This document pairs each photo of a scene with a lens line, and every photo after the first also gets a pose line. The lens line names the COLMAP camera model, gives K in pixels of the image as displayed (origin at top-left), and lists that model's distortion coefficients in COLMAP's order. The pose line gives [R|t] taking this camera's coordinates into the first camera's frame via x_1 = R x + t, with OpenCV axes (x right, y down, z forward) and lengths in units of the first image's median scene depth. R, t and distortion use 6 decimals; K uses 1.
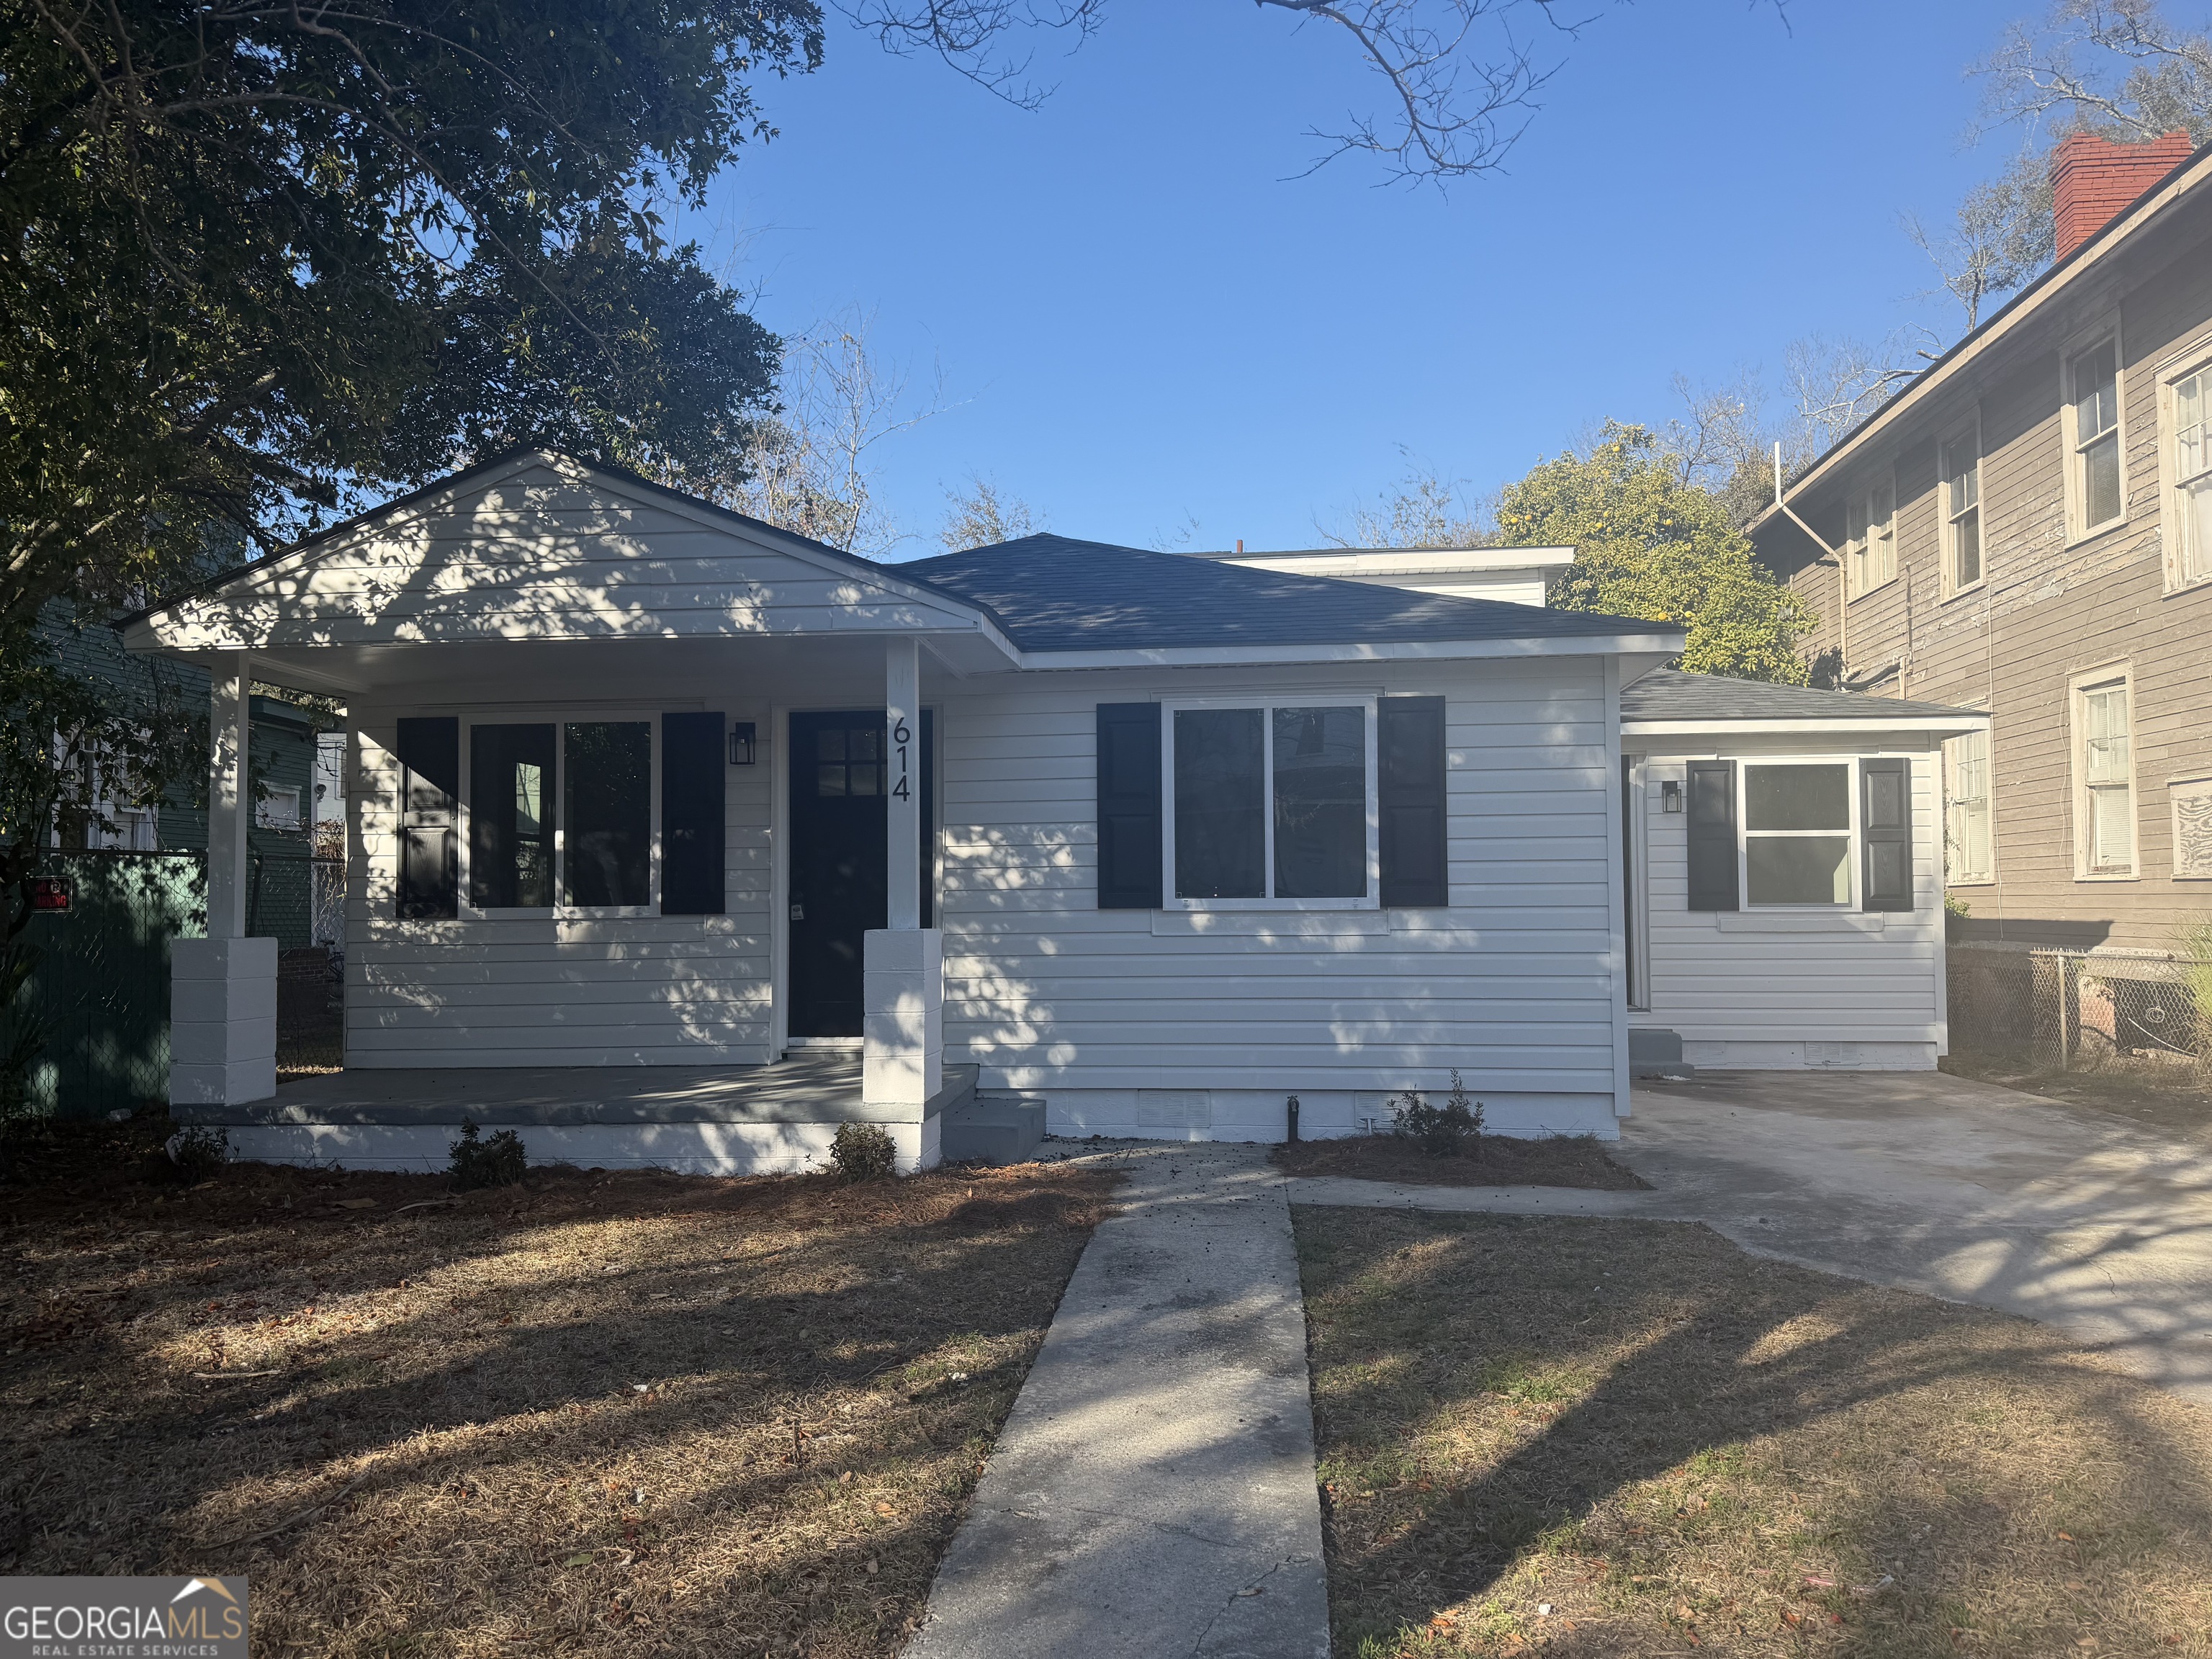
lens RADIAL K [[1546.5, 0, 1112.9], [0, 1546.5, 825.6], [0, 0, 1]] dist [0.079863, -0.094765]
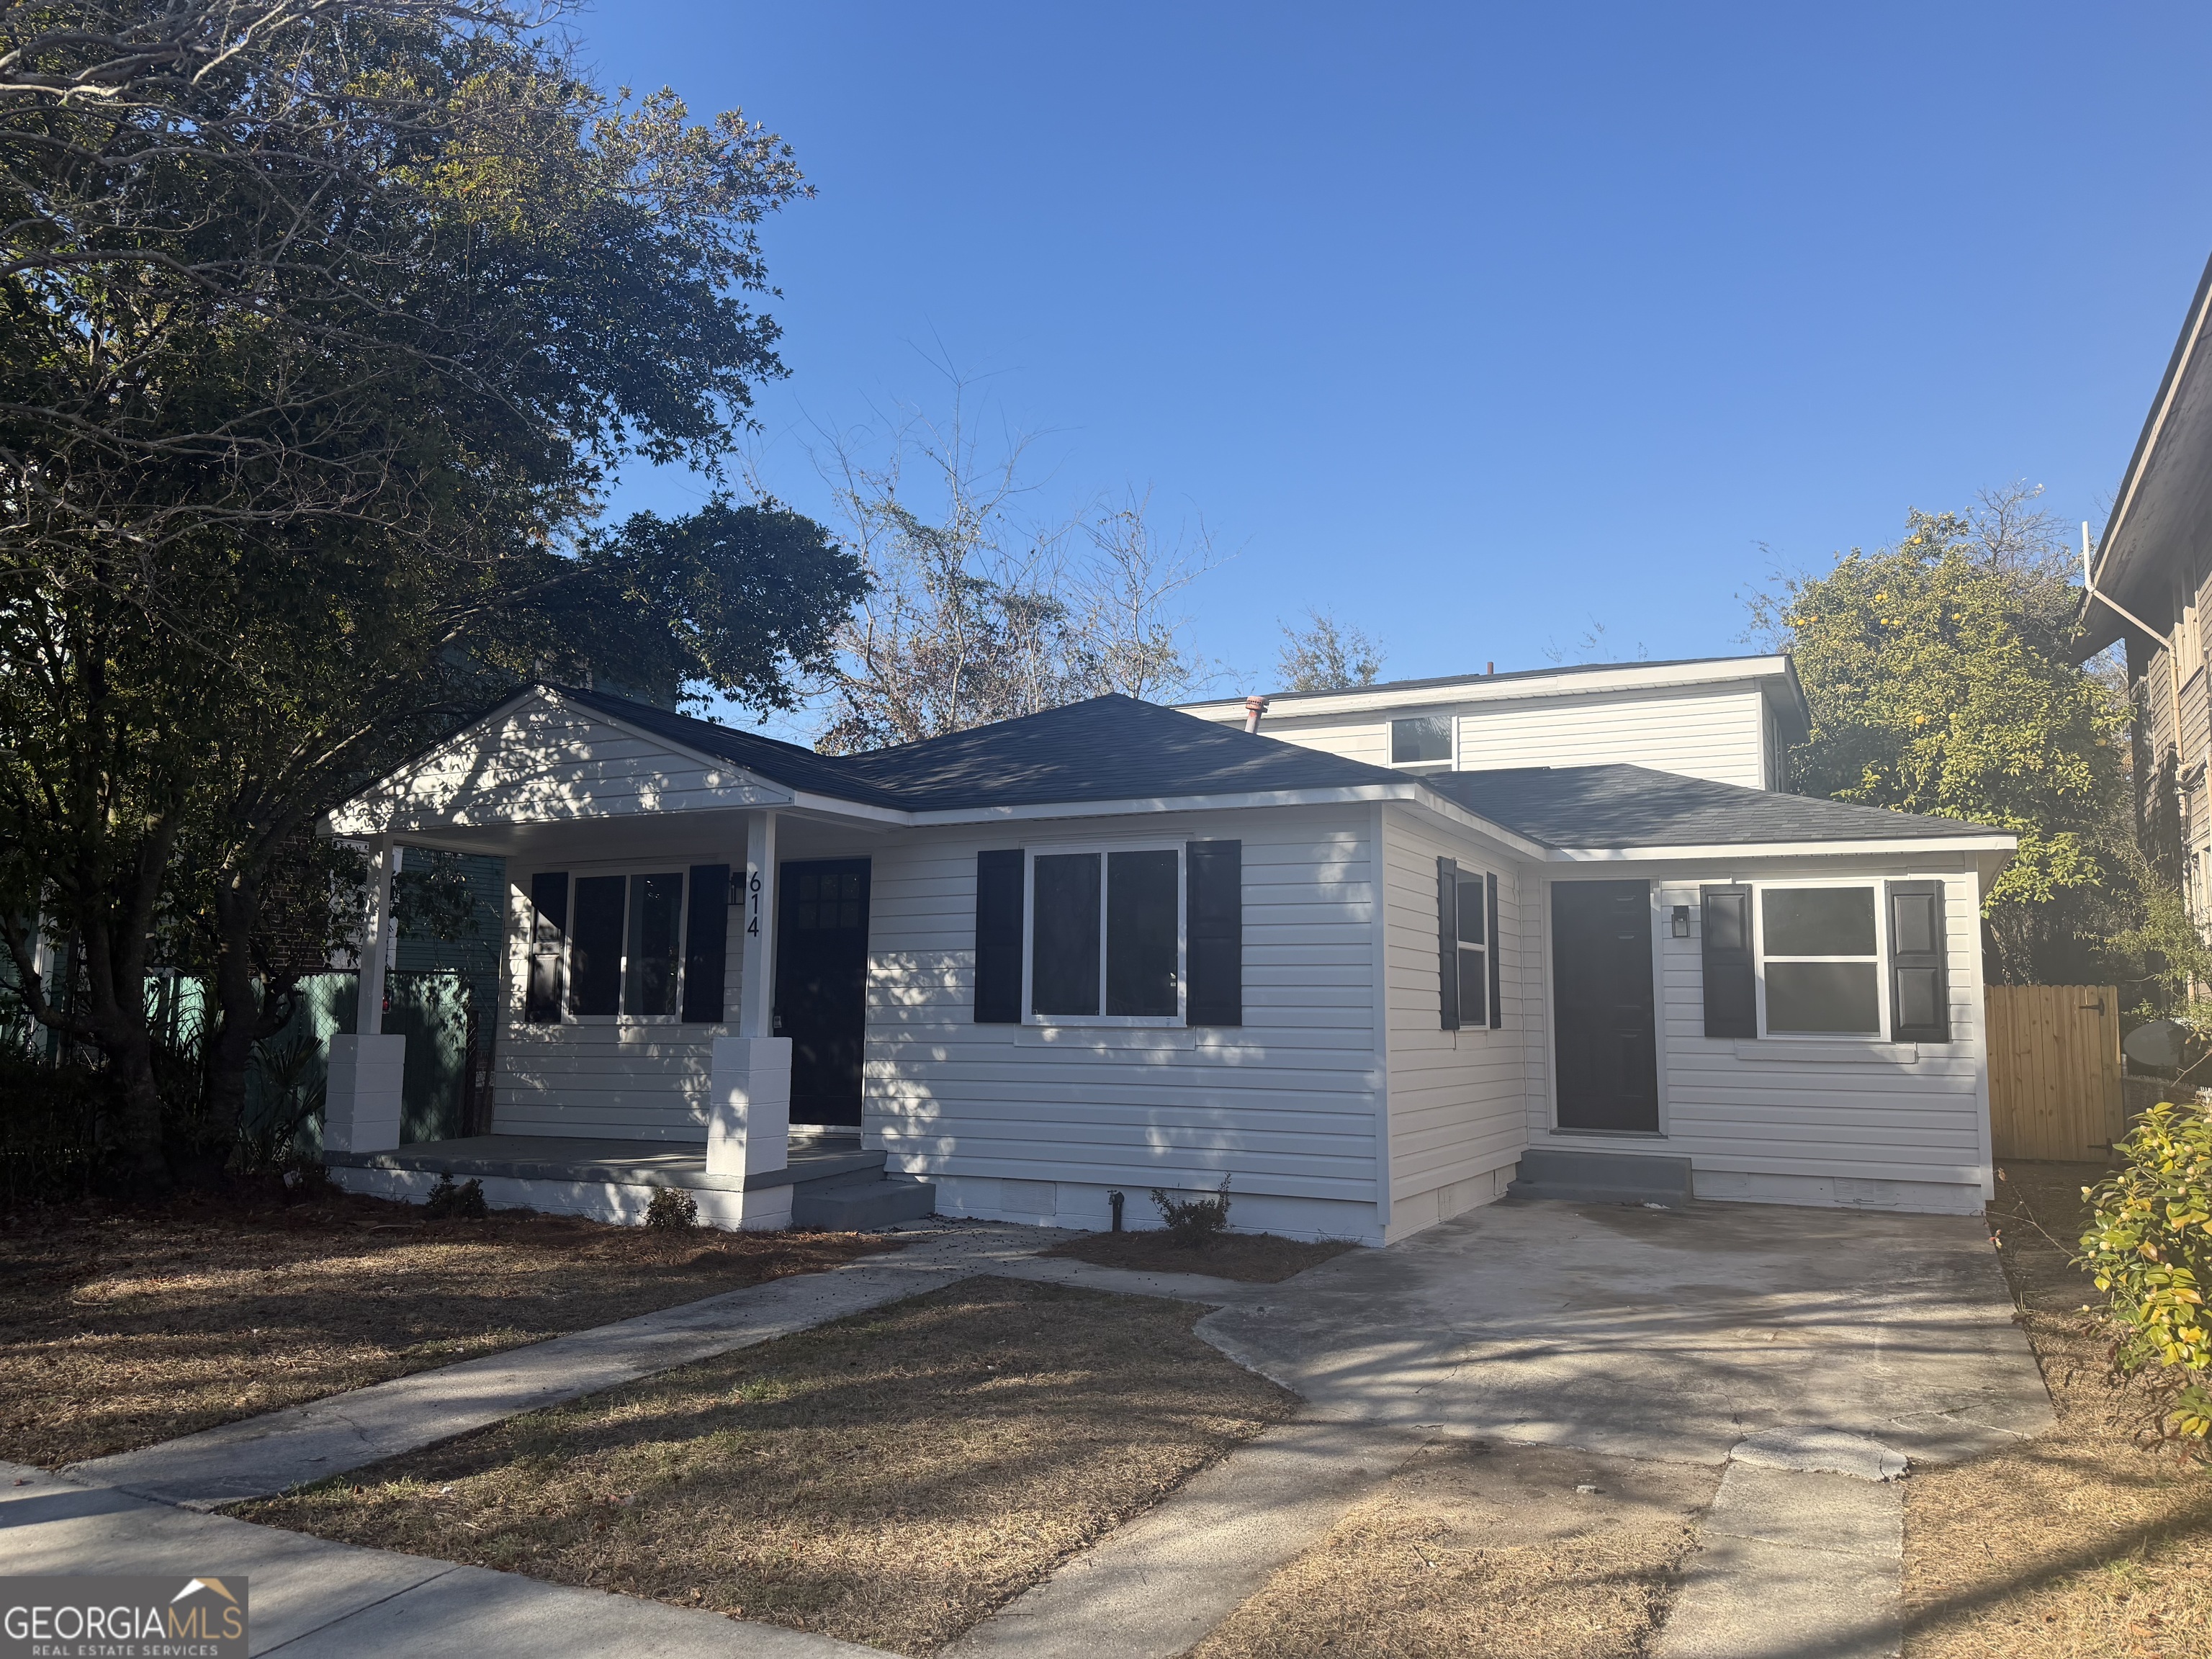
lens RADIAL K [[1538.9, 0, 1124.5], [0, 1538.9, 805.7], [0, 0, 1]] dist [0.136631, -0.236928]
pose [[0.934556, -0.031426, -0.354426, 0.529601], [0.002411, 0.996629, -0.082011, -0.015491], [0.355808, 0.075789, 0.931481, -0.089329]]
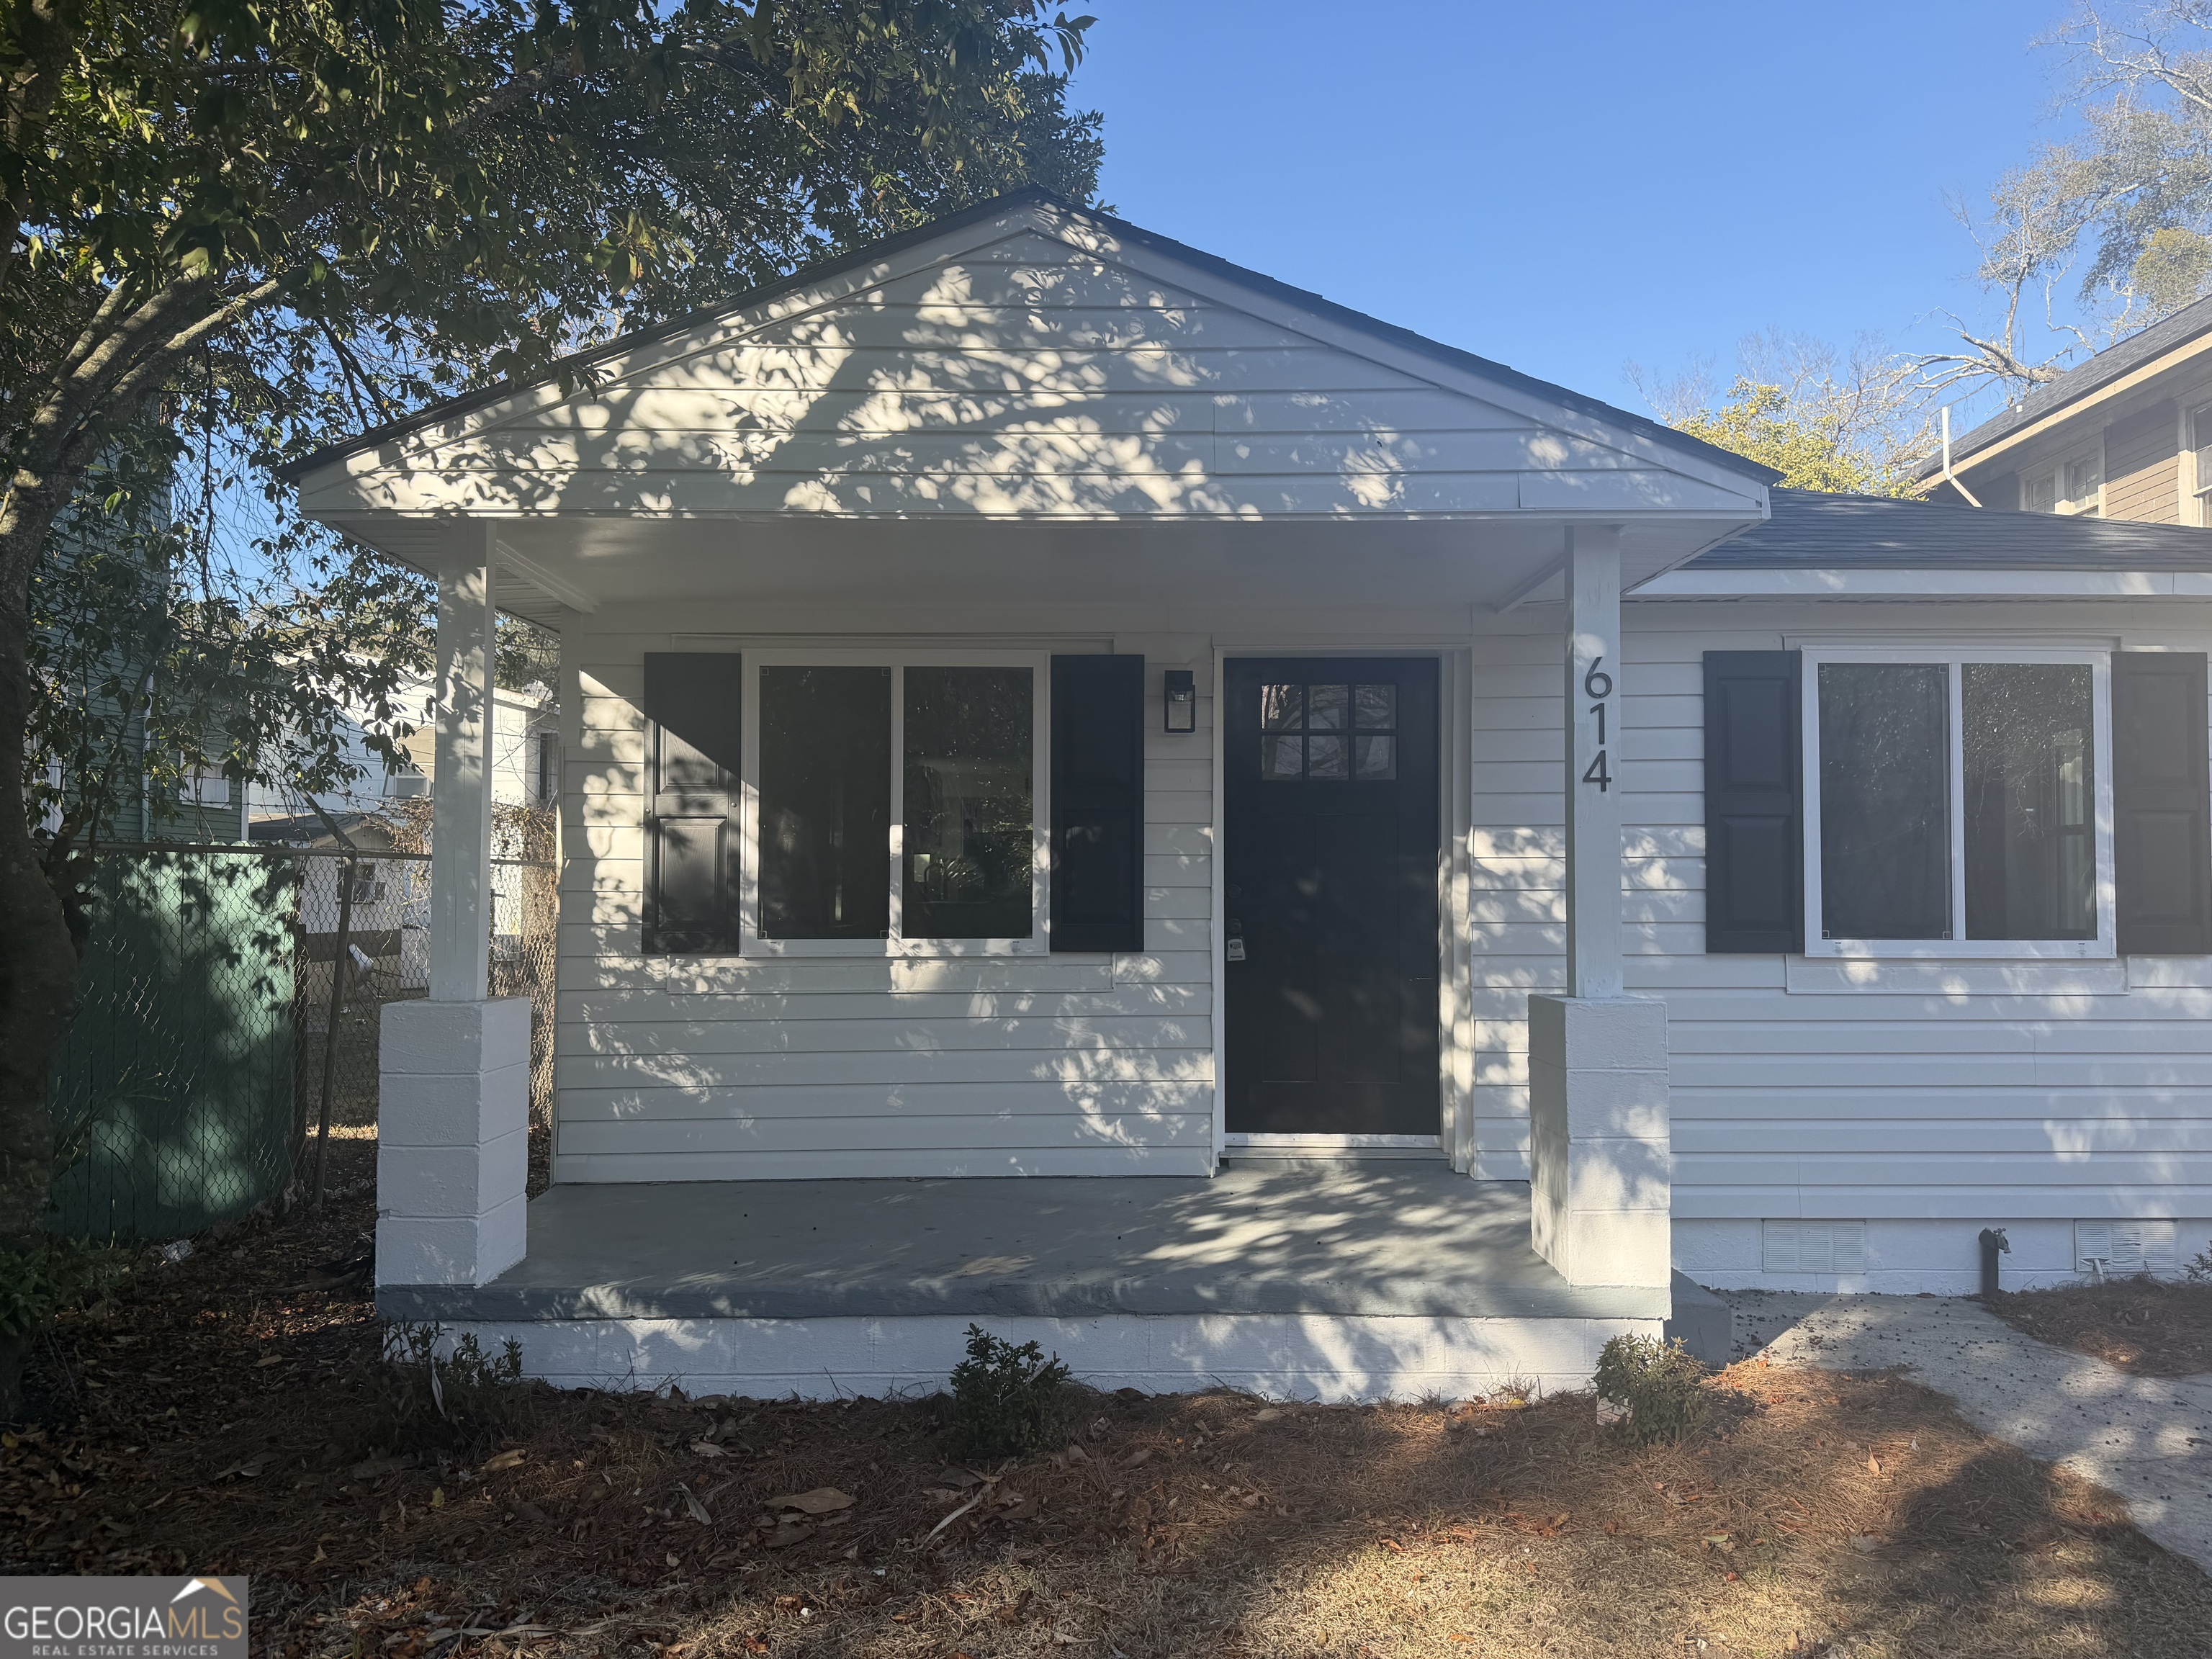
lens RADIAL K [[1534.8, 0, 1118.8], [0, 1534.8, 820.7], [0, 0, 1]] dist [0.152932, -0.213736]
pose [[0.994778, 0.015206, 0.100924, -0.337499], [-0.015587, 0.999874, 0.002979, -0.002424], [-0.100866, -0.004536, 0.994890, 0.338643]]
